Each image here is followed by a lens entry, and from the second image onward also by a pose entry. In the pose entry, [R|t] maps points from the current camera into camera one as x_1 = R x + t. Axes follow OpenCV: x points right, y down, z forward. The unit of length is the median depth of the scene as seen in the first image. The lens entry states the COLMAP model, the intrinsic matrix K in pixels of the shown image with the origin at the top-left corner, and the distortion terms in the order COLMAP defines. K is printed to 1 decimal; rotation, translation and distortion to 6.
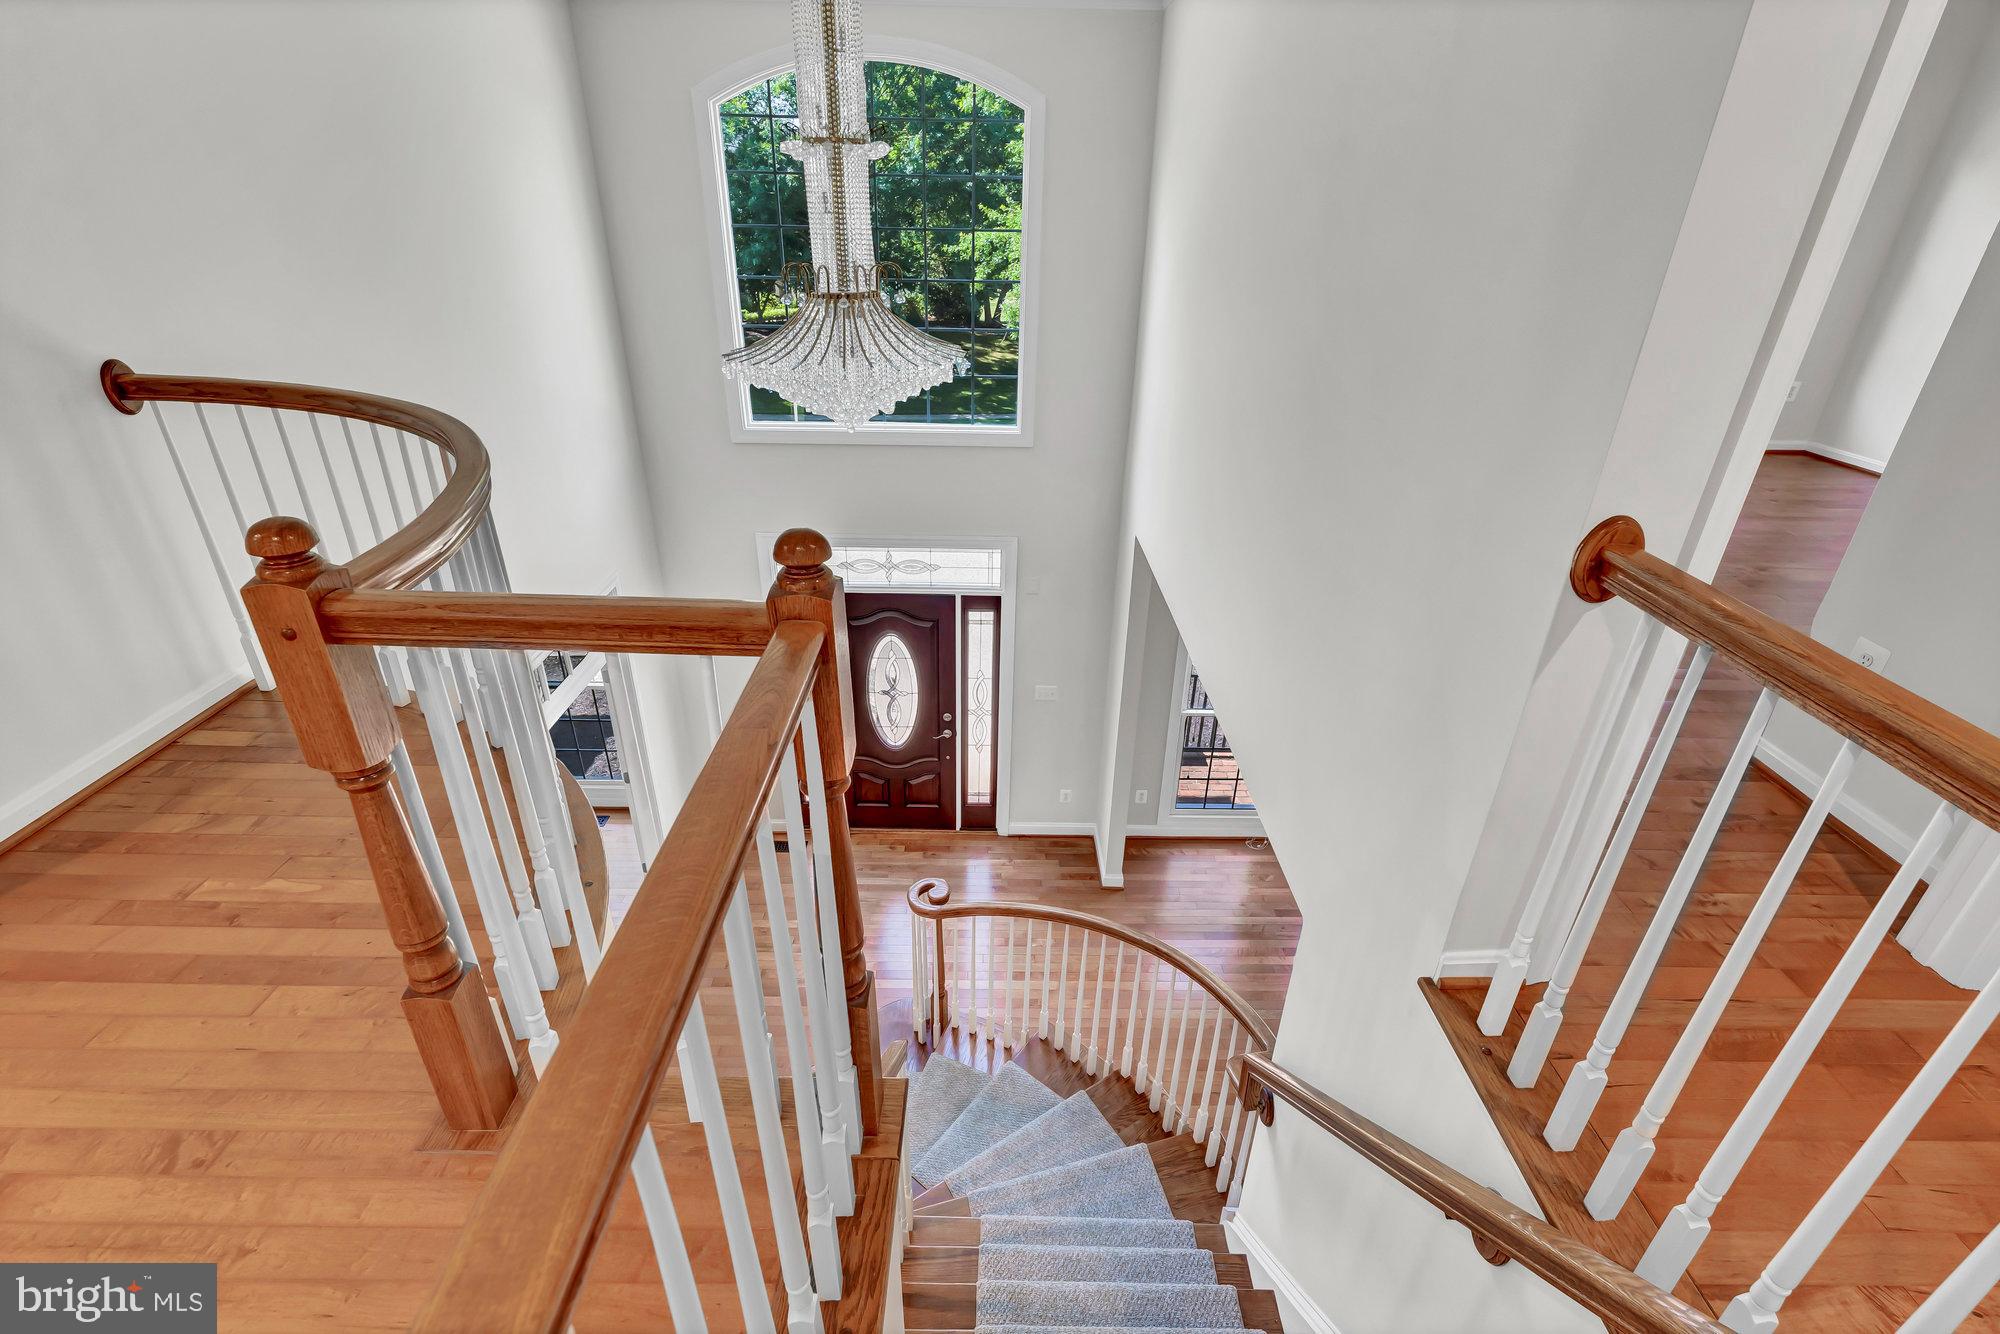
lens RADIAL K [[897.1, 0, 1004.2], [0, 897.1, 676.3], [0, 0, 1]] dist [-0.002078, 0.000253]
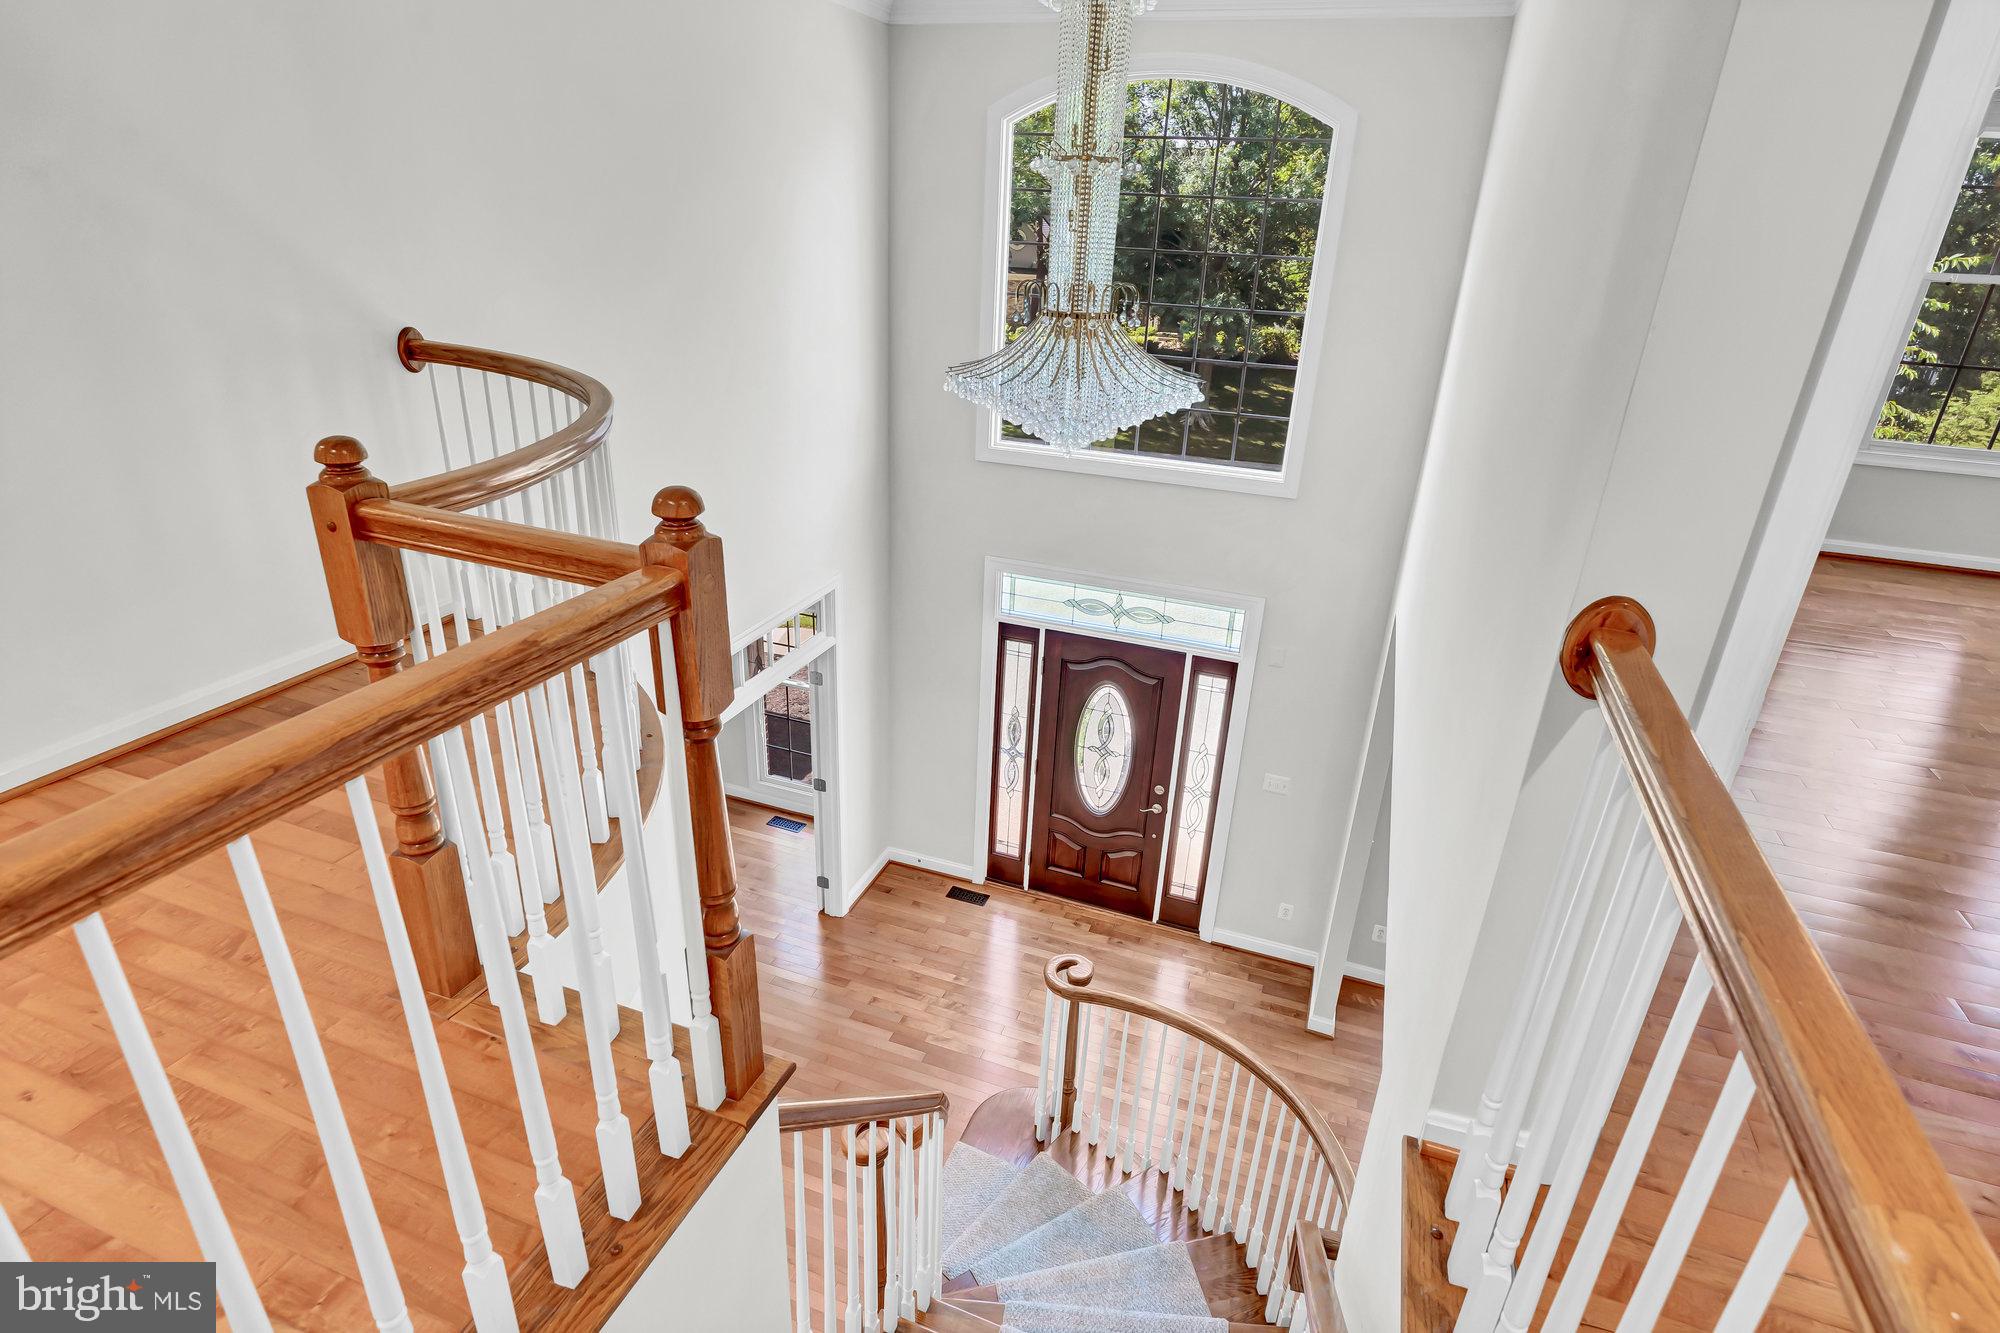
lens RADIAL K [[1031.2, 0, 1013.5], [0, 1031.2, 676.6], [0, 0, 1]] dist [-0.002904, 0.000413]
pose [[0.938002, 0.161685, -0.306611, 0.104391], [-0.183857, 0.981938, -0.044660, 0.008761], [0.293852, 0.098263, 0.950787, -0.015367]]
